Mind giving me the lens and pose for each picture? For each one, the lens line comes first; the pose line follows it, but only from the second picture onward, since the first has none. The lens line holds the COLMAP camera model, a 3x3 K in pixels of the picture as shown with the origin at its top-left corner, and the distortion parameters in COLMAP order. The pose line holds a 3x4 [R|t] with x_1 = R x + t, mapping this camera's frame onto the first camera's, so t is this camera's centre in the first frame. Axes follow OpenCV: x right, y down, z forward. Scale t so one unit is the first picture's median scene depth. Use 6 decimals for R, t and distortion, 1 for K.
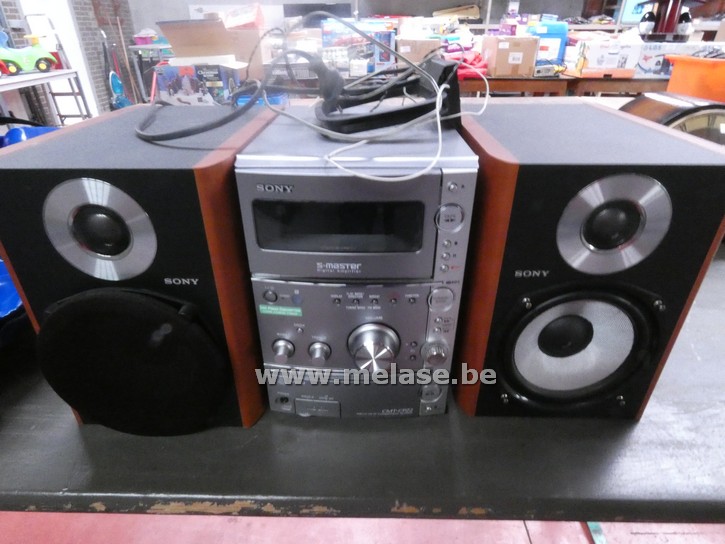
lens RADIAL K [[431.6, 0, 362.5], [0, 431.6, 272.0], [0, 0, 1]] dist [0.005303, 0.003590]
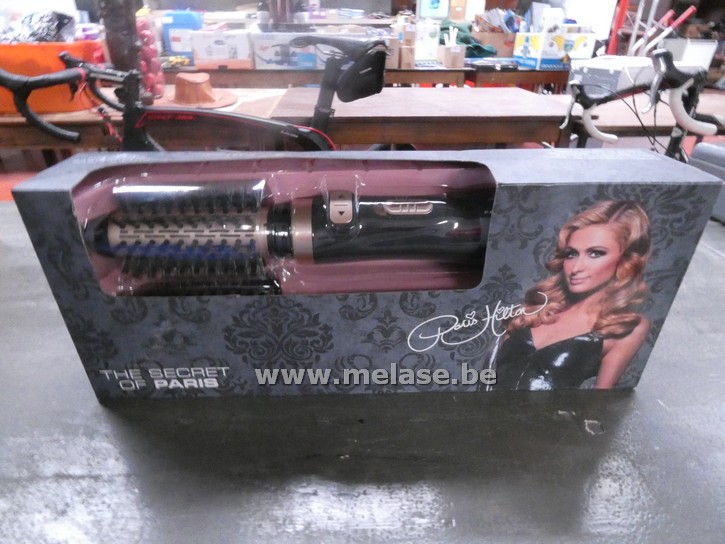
lens RADIAL K [[428.3, 0, 362.5], [0, 428.3, 272.0], [0, 0, 1]] dist [-0.001512, 0.001105]
pose [[0.997241, -0.038607, 0.063408, 0.785657], [0.038241, 0.999244, 0.006979, 0.007491], [-0.063630, -0.004535, 0.997963, 0.029481]]
